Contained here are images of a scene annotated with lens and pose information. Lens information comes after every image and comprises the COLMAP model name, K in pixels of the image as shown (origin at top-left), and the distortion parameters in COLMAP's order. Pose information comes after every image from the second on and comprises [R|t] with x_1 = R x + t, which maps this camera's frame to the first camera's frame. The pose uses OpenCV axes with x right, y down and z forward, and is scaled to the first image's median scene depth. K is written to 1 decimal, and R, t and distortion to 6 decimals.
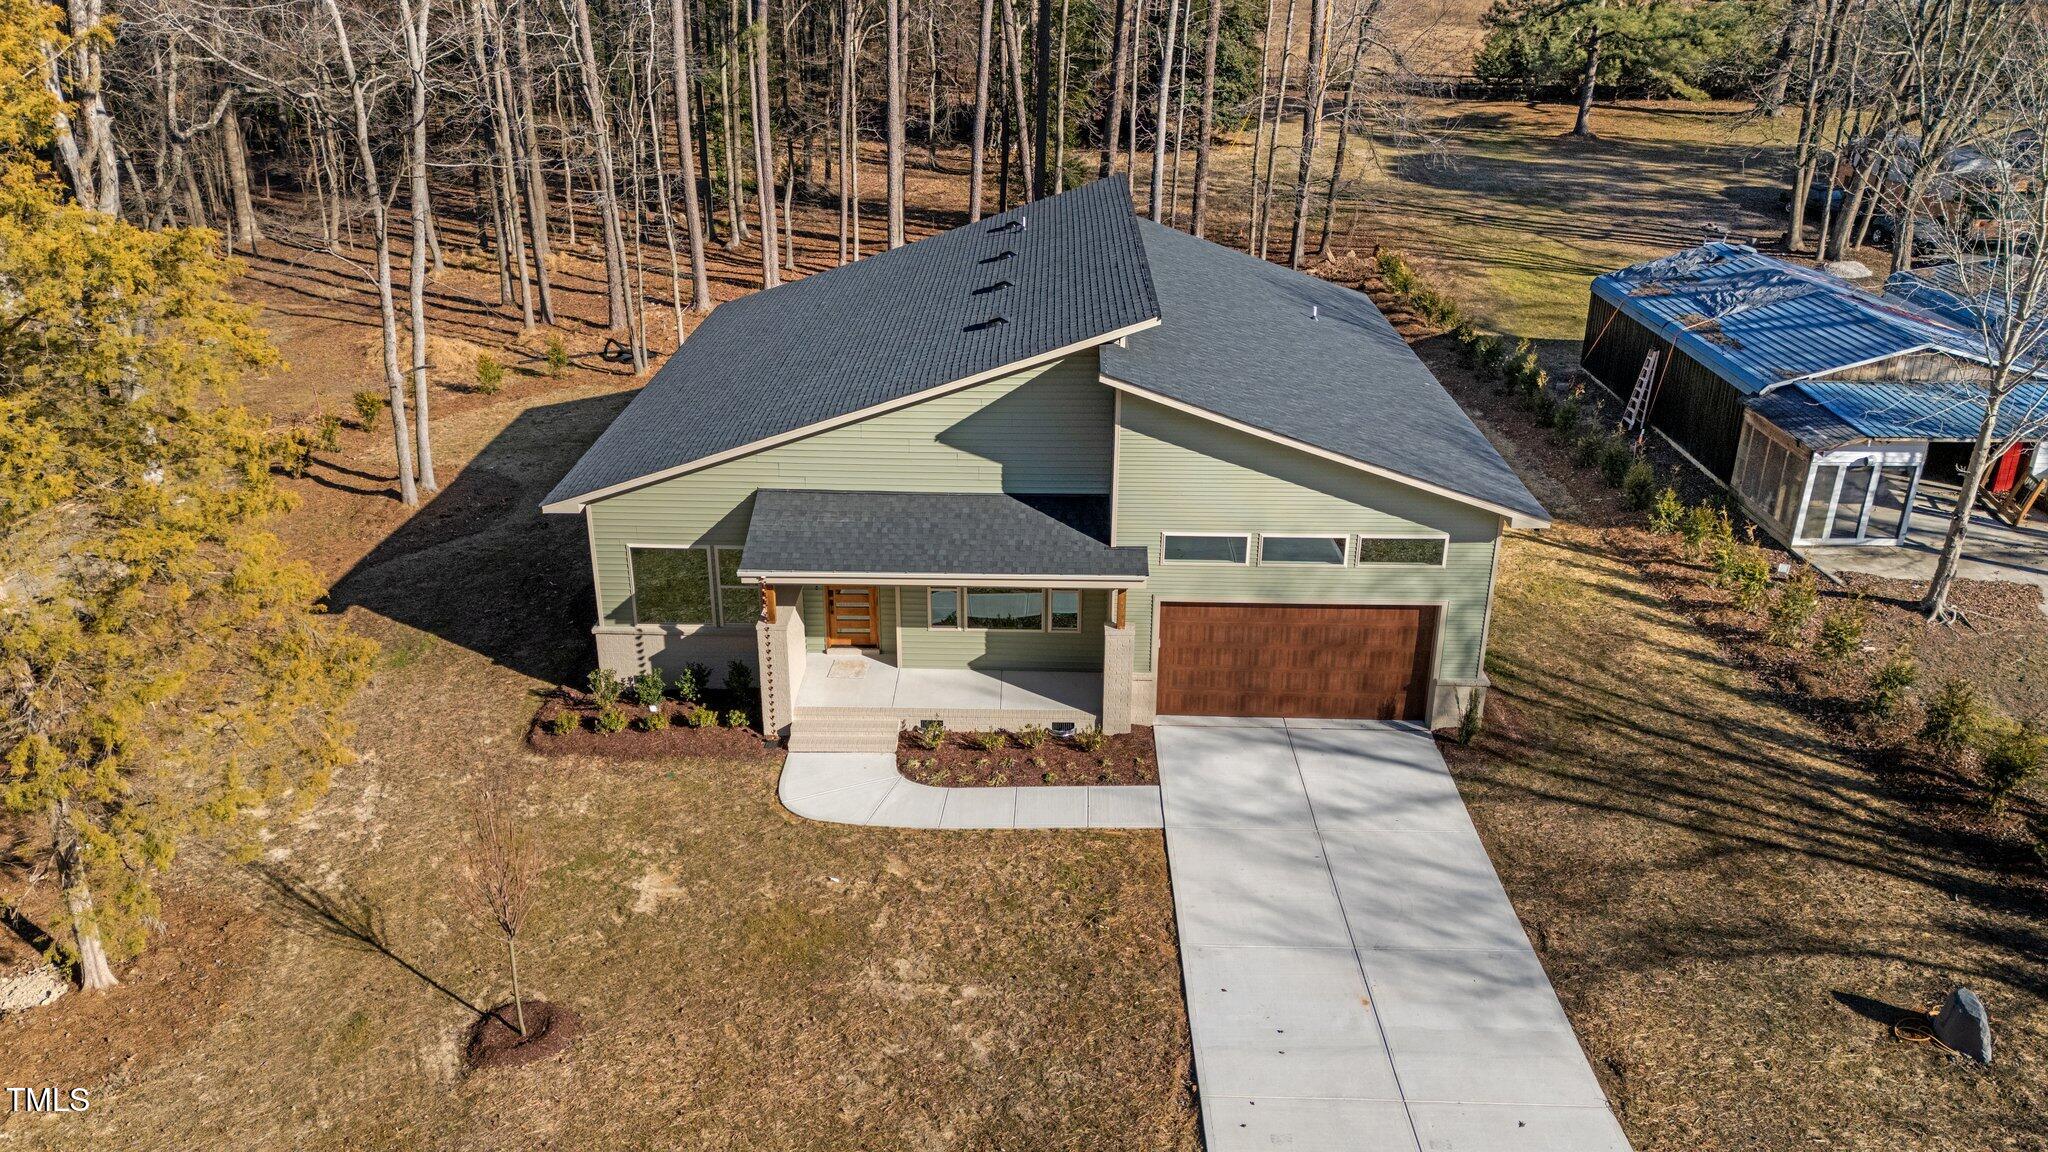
lens RADIAL K [[1434.2, 0, 1024.0], [0, 1434.2, 576.0], [0, 0, 1]] dist [0.069181, -0.000333]
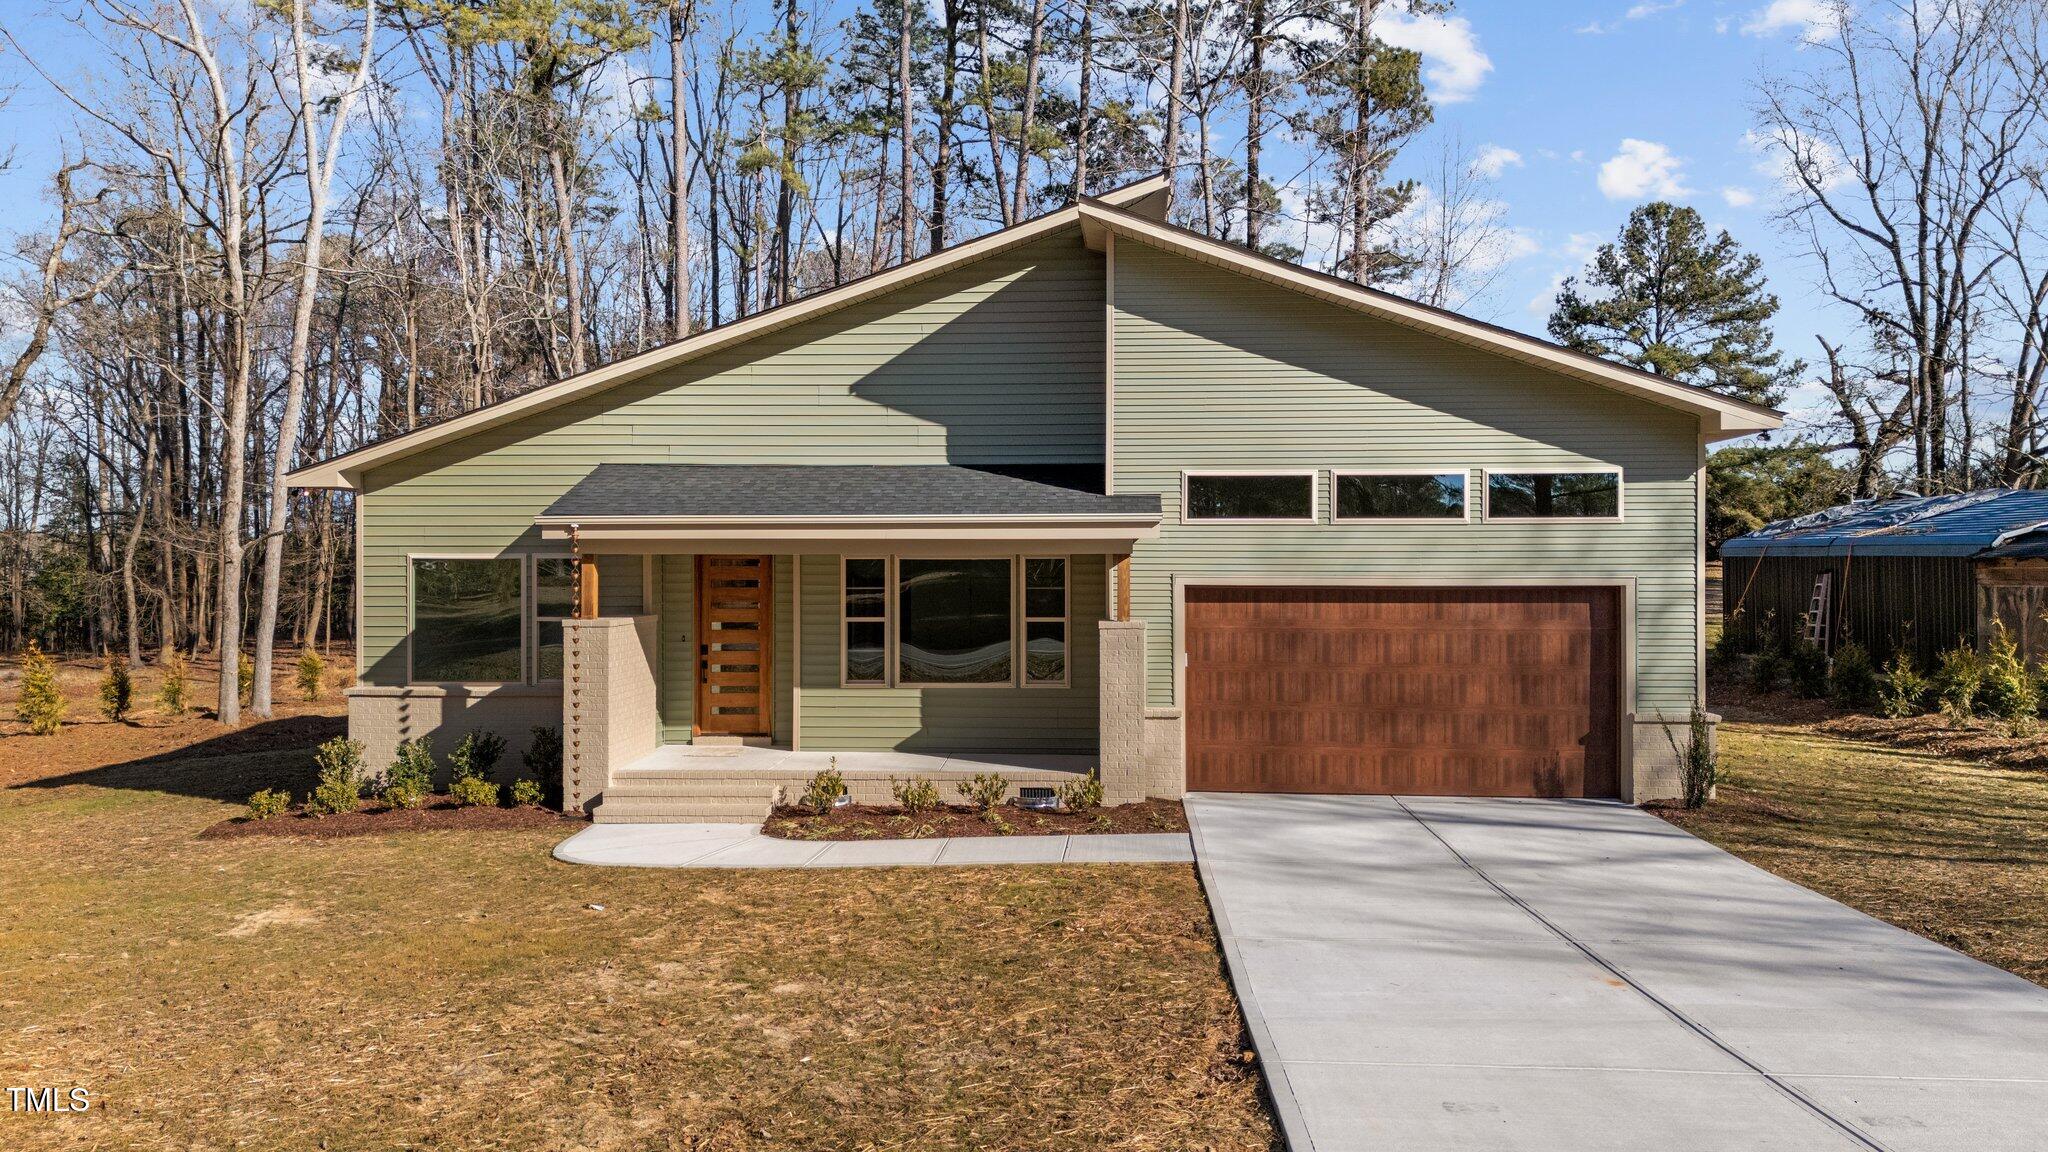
lens RADIAL K [[1485.1, 0, 1024.0], [0, 1485.1, 576.0], [0, 0, 1]] dist [0.042252, 0.002362]
pose [[0.999223, -0.005940, -0.038971, 0.049393], [-0.009662, 0.921529, -0.388188, 0.279961], [0.038218, 0.388263, 0.920756, 0.382375]]
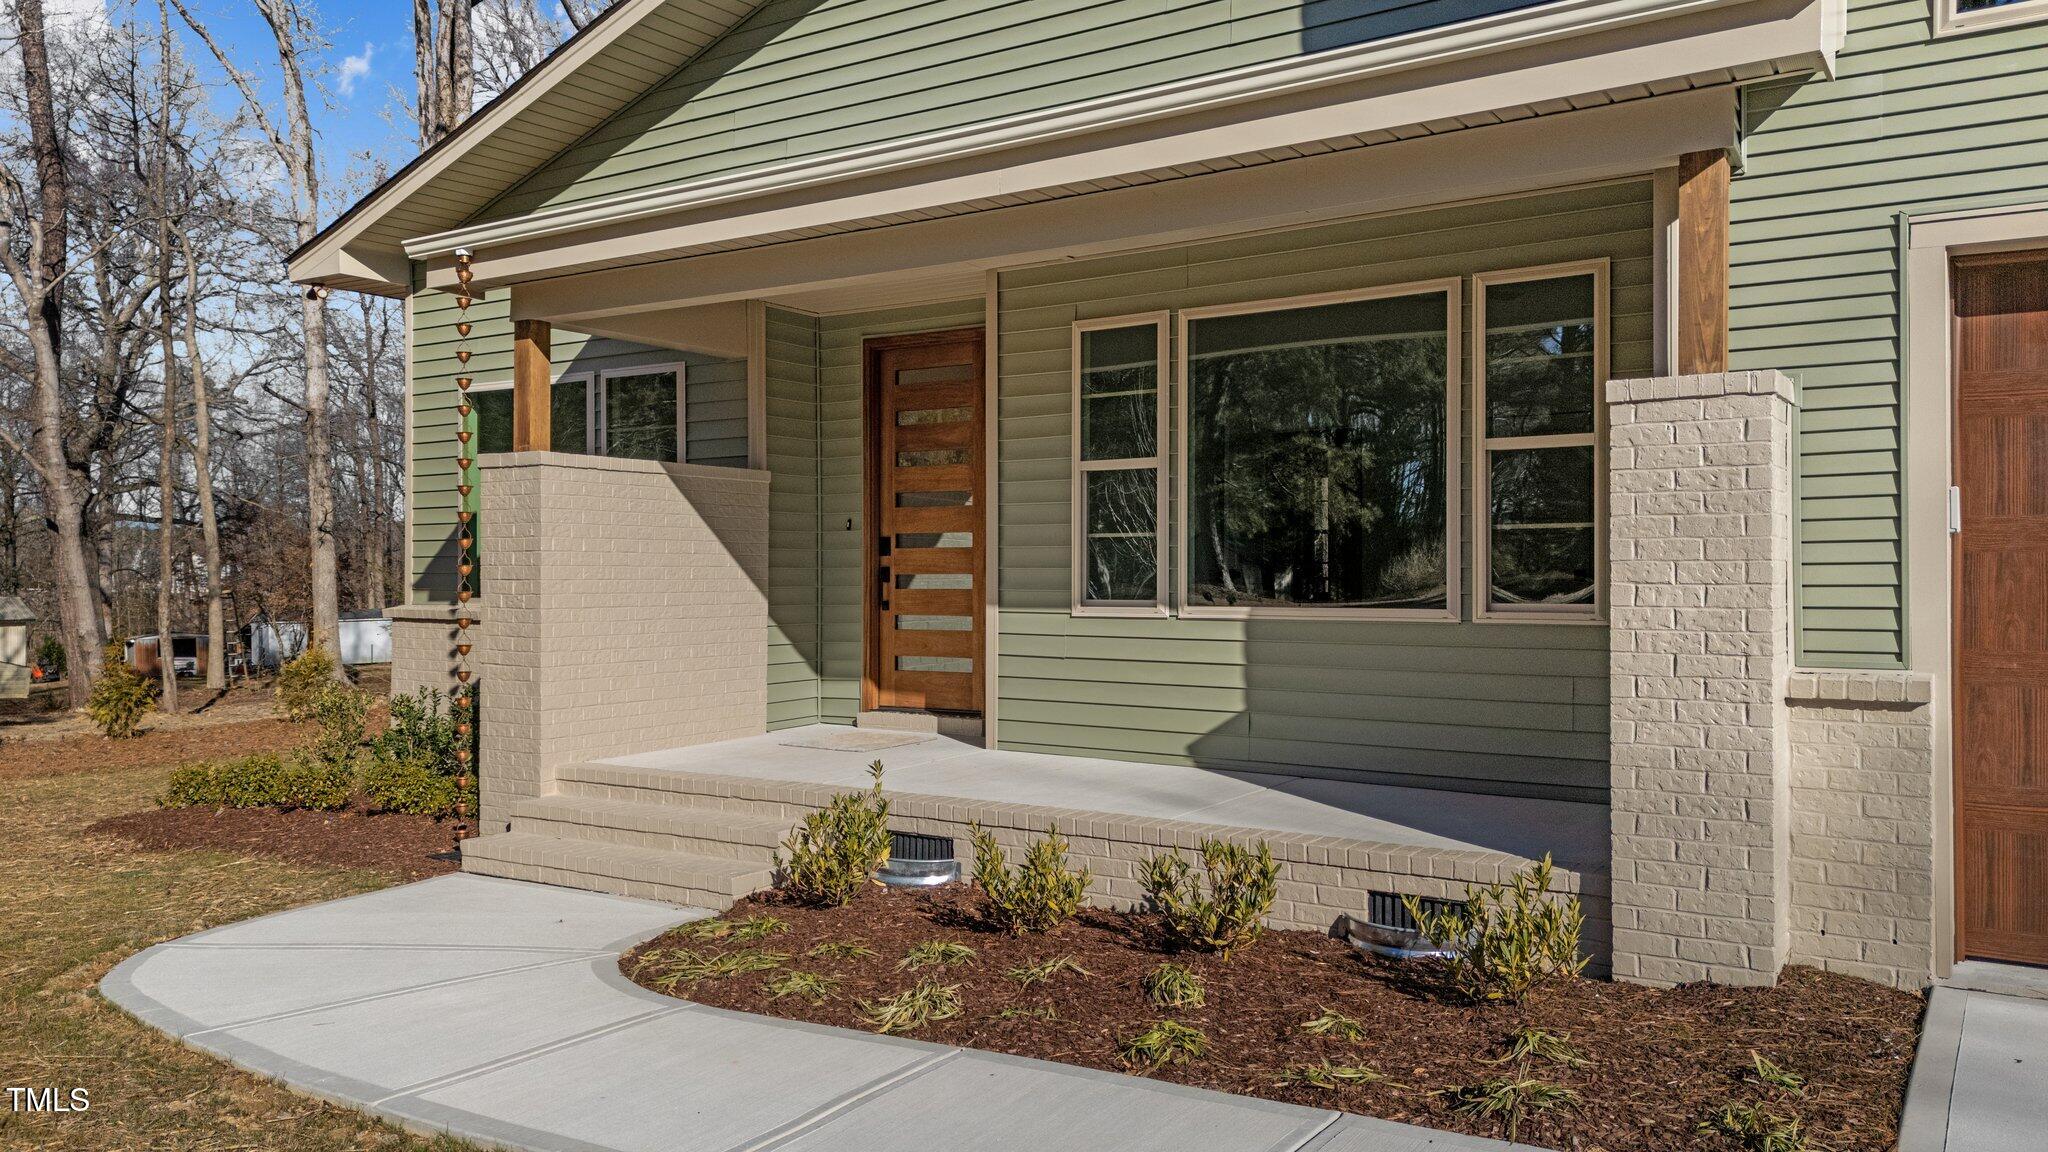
lens RADIAL K [[1485.1, 0, 1024.0], [0, 1485.1, 576.0], [0, 0, 1]] dist [0.042252, 0.002362]
pose [[0.854577, -0.004247, -0.519307, 0.095449], [-0.201736, 0.918721, -0.339492, 0.151496], [0.478540, 0.394885, 0.784261, 0.814119]]
